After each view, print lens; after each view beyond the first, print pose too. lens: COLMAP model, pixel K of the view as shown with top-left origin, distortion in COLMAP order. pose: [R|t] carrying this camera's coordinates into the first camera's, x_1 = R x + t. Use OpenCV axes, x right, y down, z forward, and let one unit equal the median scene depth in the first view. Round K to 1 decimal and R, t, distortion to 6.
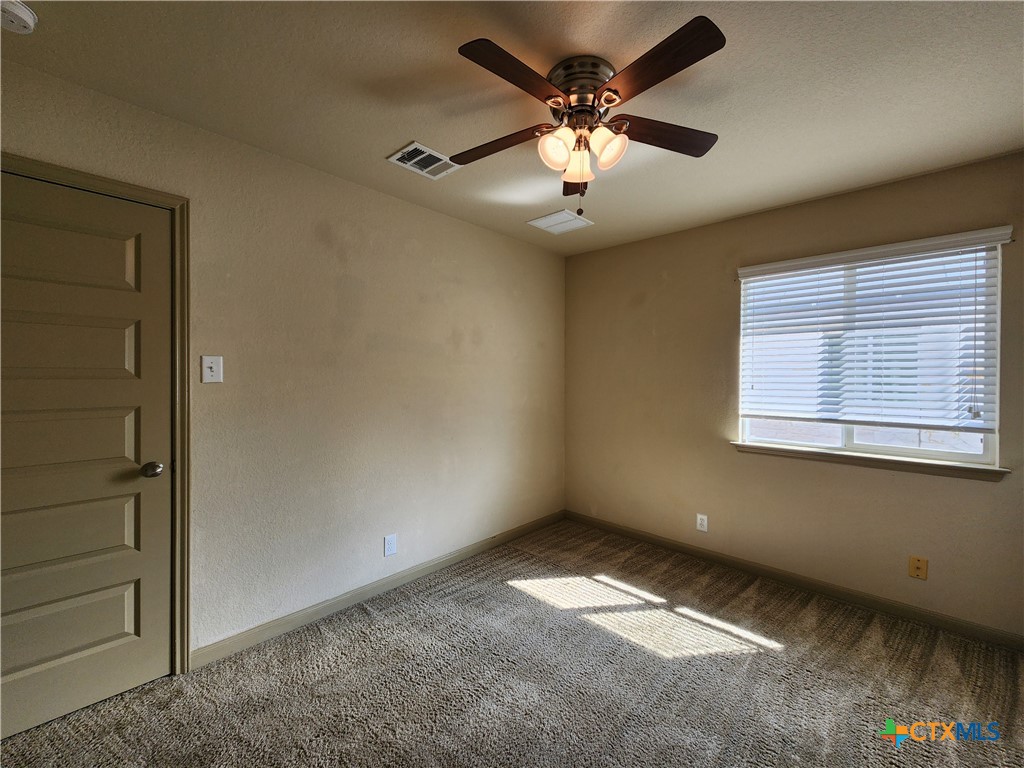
lens RADIAL K [[413.4, 0, 526.2], [0, 413.4, 377.7], [0, 0, 1]] dist [-0.002459, -0.000633]
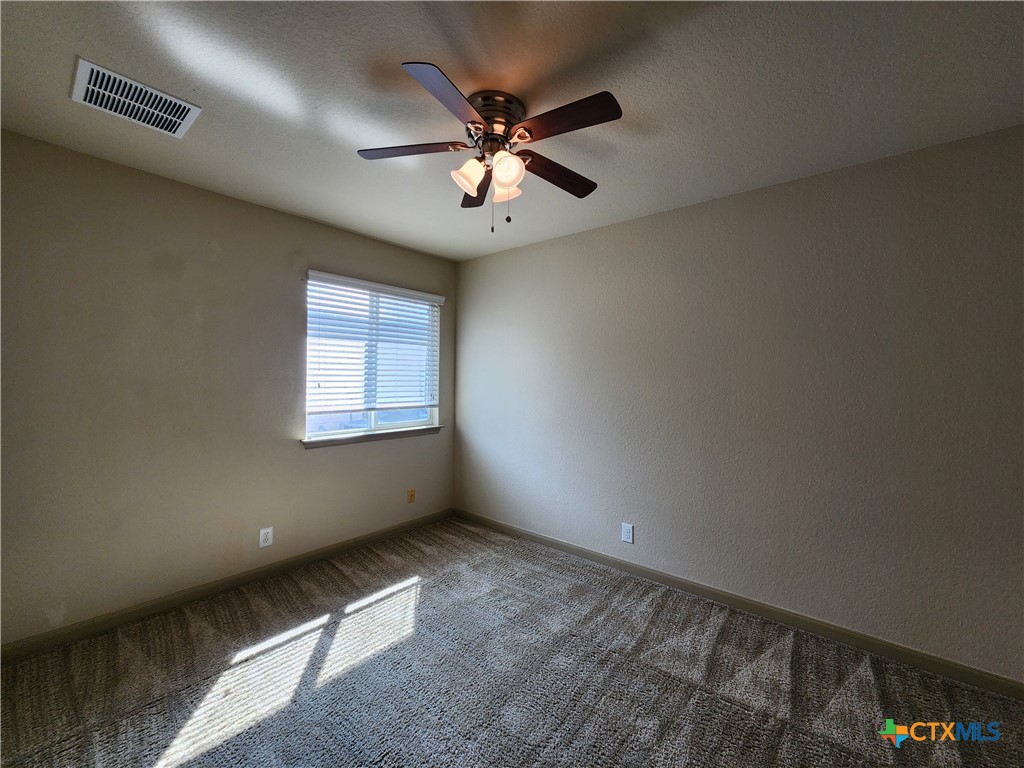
lens RADIAL K [[415.9, 0, 518.6], [0, 415.9, 376.3], [0, 0, 1]] dist [-0.000212, -0.003730]
pose [[-0.057653, -0.005014, 0.998324, -0.626449], [-0.012400, 0.999914, 0.004306, -0.013353], [-0.998260, -0.012131, -0.057710, 0.624992]]
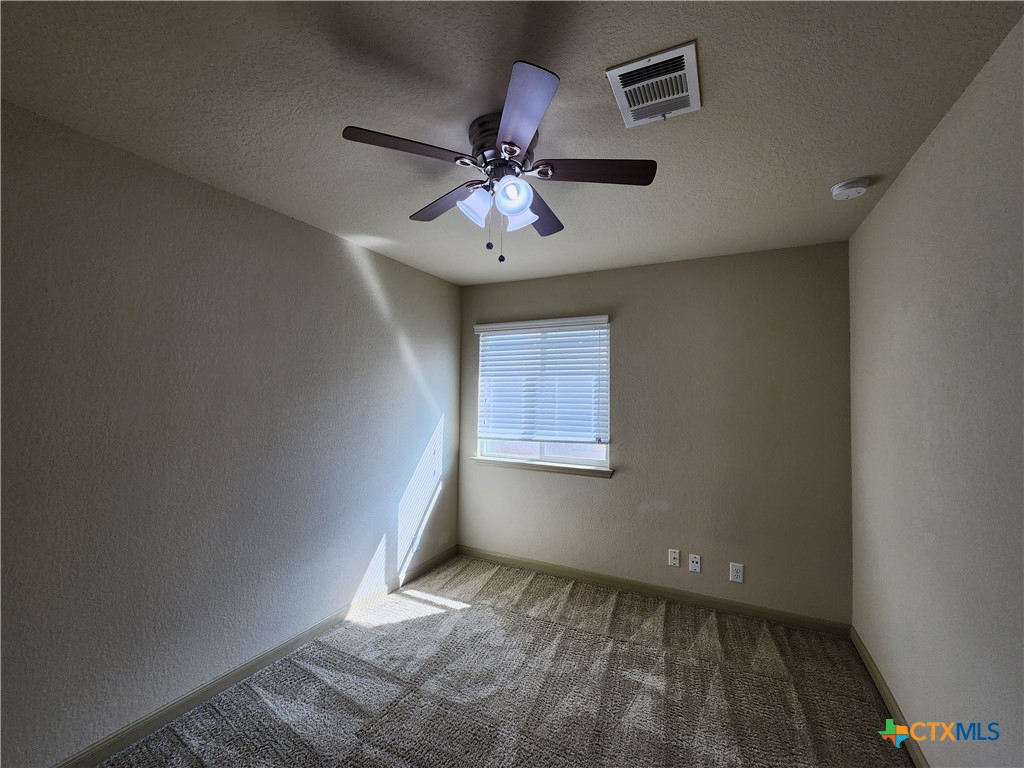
lens RADIAL K [[409.6, 0, 539.6], [0, 409.6, 383.0], [0, 0, 1]] dist [-0.000664, -0.000232]
pose [[0.952229, 0.019341, 0.304773, 0.354717], [-0.007998, 0.999230, -0.038424, -0.036090], [-0.305281, 0.034151, 0.951650, -0.335764]]
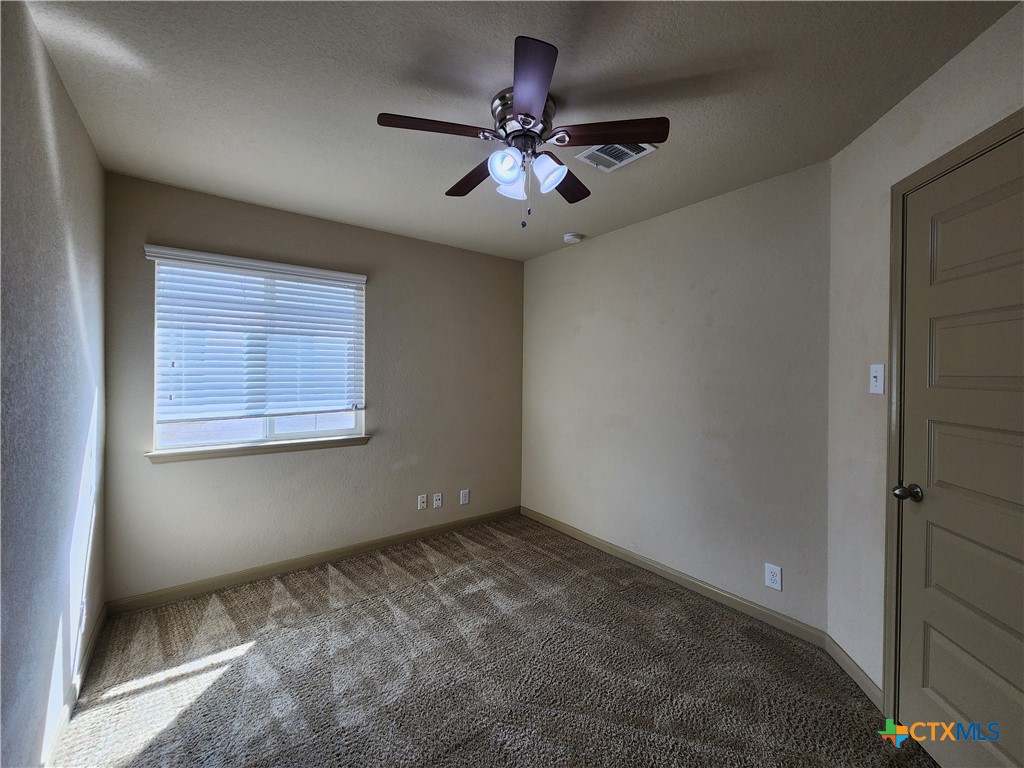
lens RADIAL K [[405.2, 0, 506.7], [0, 405.2, 380.5], [0, 0, 1]] dist [0.010021, -0.006729]
pose [[0.191844, -0.015949, 0.981296, -0.177971], [0.005253, 0.999870, 0.015224, -0.001560], [-0.981411, 0.002234, 0.191903, 0.165228]]
